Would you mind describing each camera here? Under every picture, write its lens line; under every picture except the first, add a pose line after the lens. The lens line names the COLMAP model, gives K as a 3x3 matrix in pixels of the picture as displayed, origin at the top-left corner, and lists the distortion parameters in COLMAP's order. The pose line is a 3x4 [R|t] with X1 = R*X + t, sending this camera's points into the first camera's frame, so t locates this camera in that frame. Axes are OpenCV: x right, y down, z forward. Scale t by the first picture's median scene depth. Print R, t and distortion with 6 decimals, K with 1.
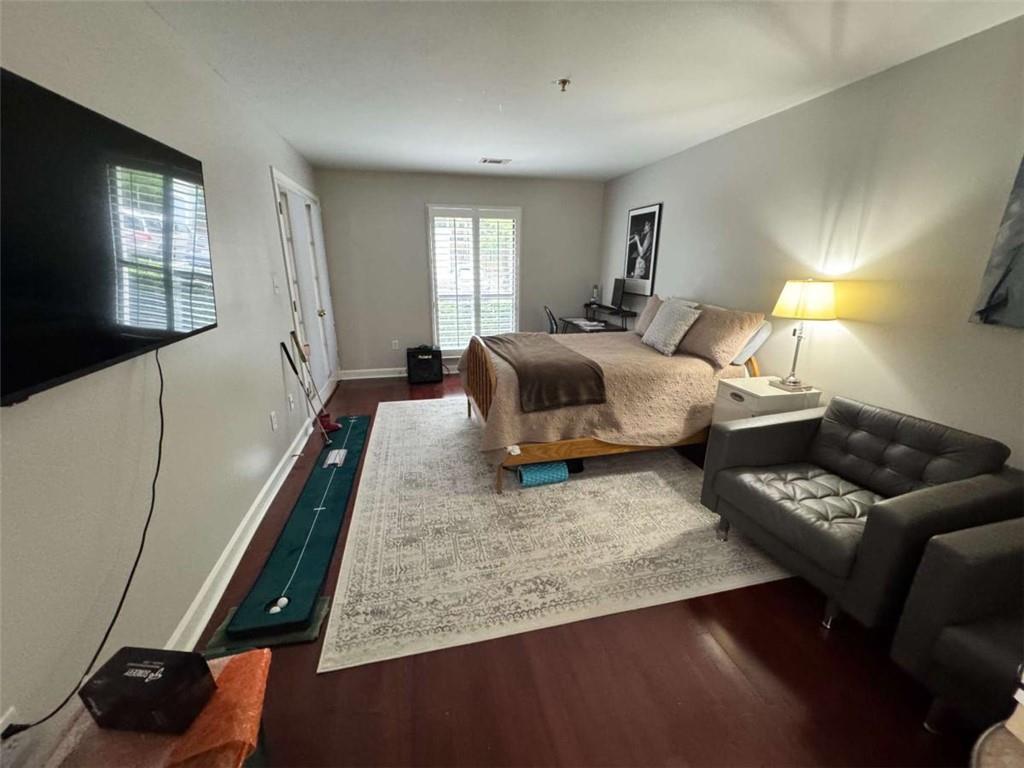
lens RADIAL K [[406.2, 0, 514.5], [0, 406.2, 381.6], [0, 0, 1]] dist [-0.000835, 0.000768]
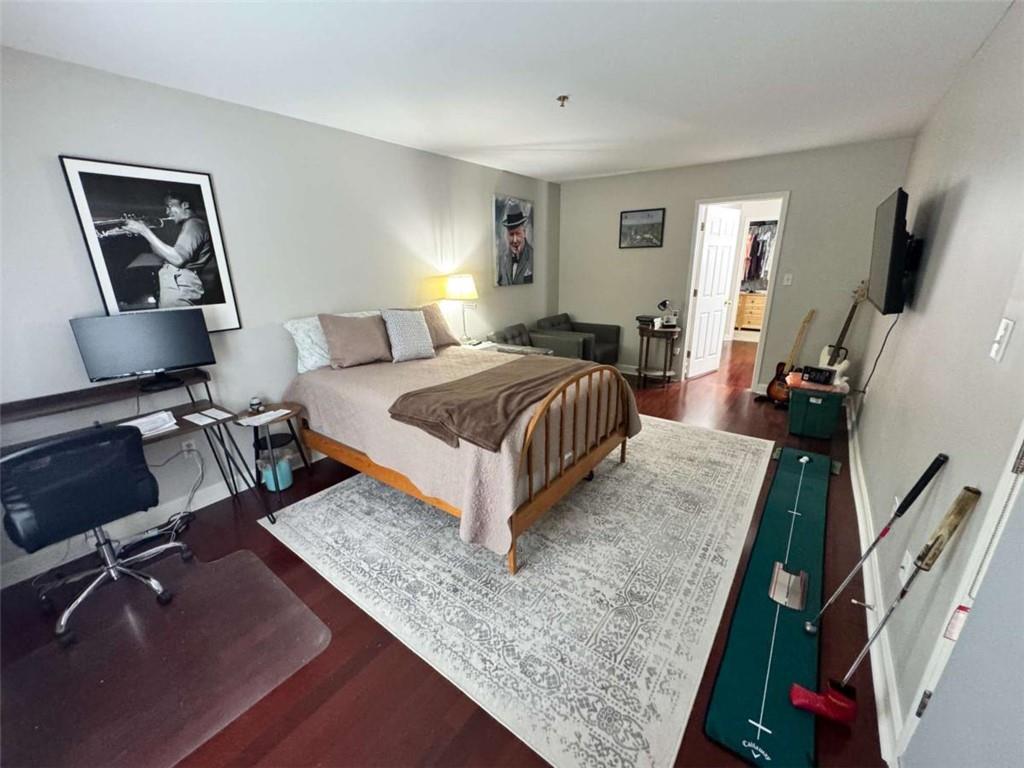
lens RADIAL K [[406.2, 0, 515.8], [0, 406.2, 385.8], [0, 0, 1]] dist [-0.000835, 0.000768]
pose [[-0.634915, -0.224684, 0.739189, -0.406956], [0.236789, 0.854139, 0.463010, -0.327161], [-0.735401, 0.469004, -0.489102, 1.052282]]
